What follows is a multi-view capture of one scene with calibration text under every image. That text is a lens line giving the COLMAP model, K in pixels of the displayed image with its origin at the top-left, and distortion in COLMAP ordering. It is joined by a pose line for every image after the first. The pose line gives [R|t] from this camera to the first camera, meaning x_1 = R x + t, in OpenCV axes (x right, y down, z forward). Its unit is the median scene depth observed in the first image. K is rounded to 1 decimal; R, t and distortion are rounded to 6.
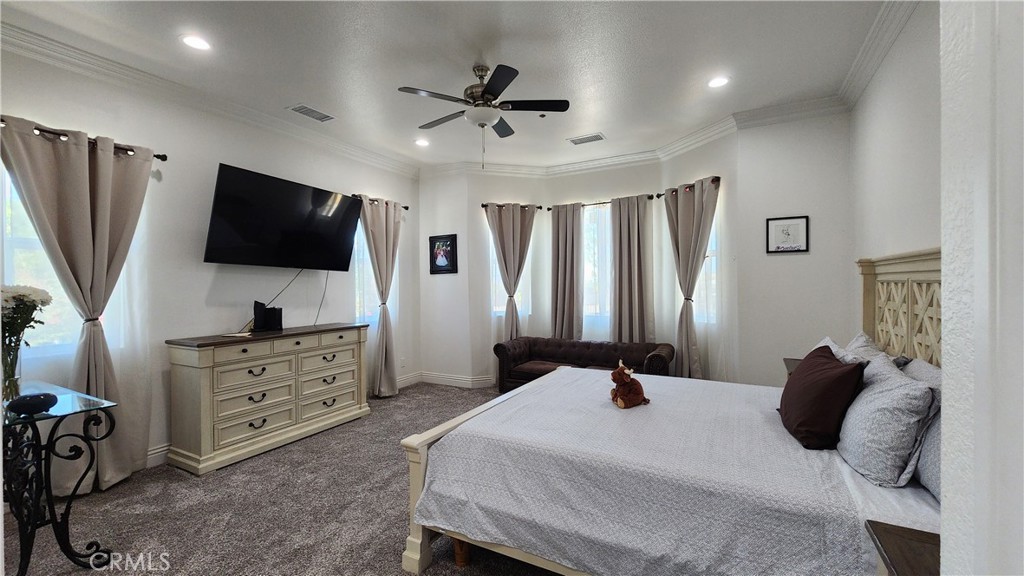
lens RADIAL K [[420.5, 0, 513.0], [0, 420.5, 287.3], [0, 0, 1]] dist [0.002178, 0.000350]
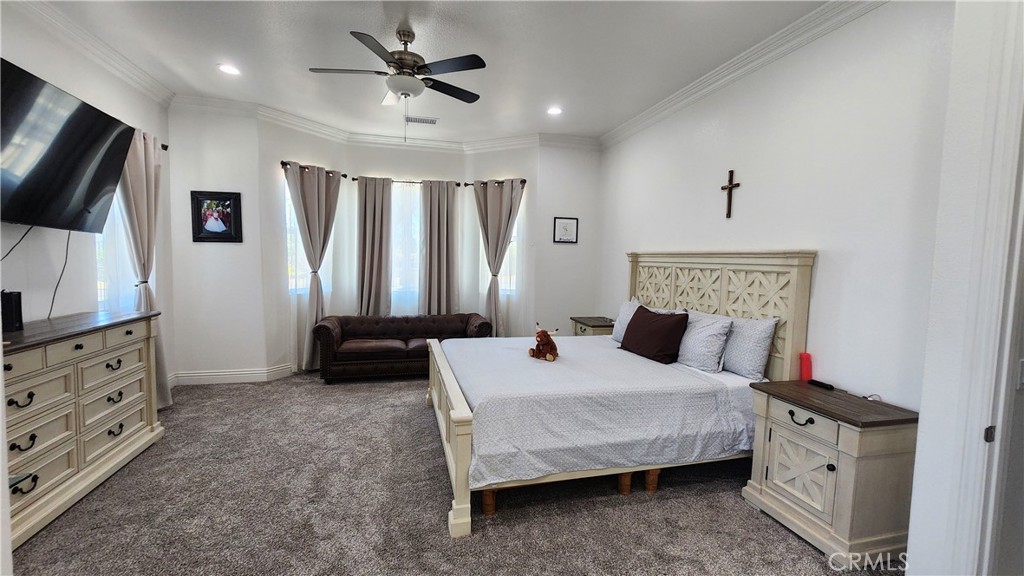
lens RADIAL K [[420.5, 0, 514.0], [0, 420.5, 288.5], [0, 0, 1]] dist [0.002178, 0.000350]
pose [[0.726508, -0.022427, 0.686792, -0.378142], [-0.023319, 0.998087, 0.057261, -0.005548], [-0.686762, -0.057616, 0.724595, 0.075997]]
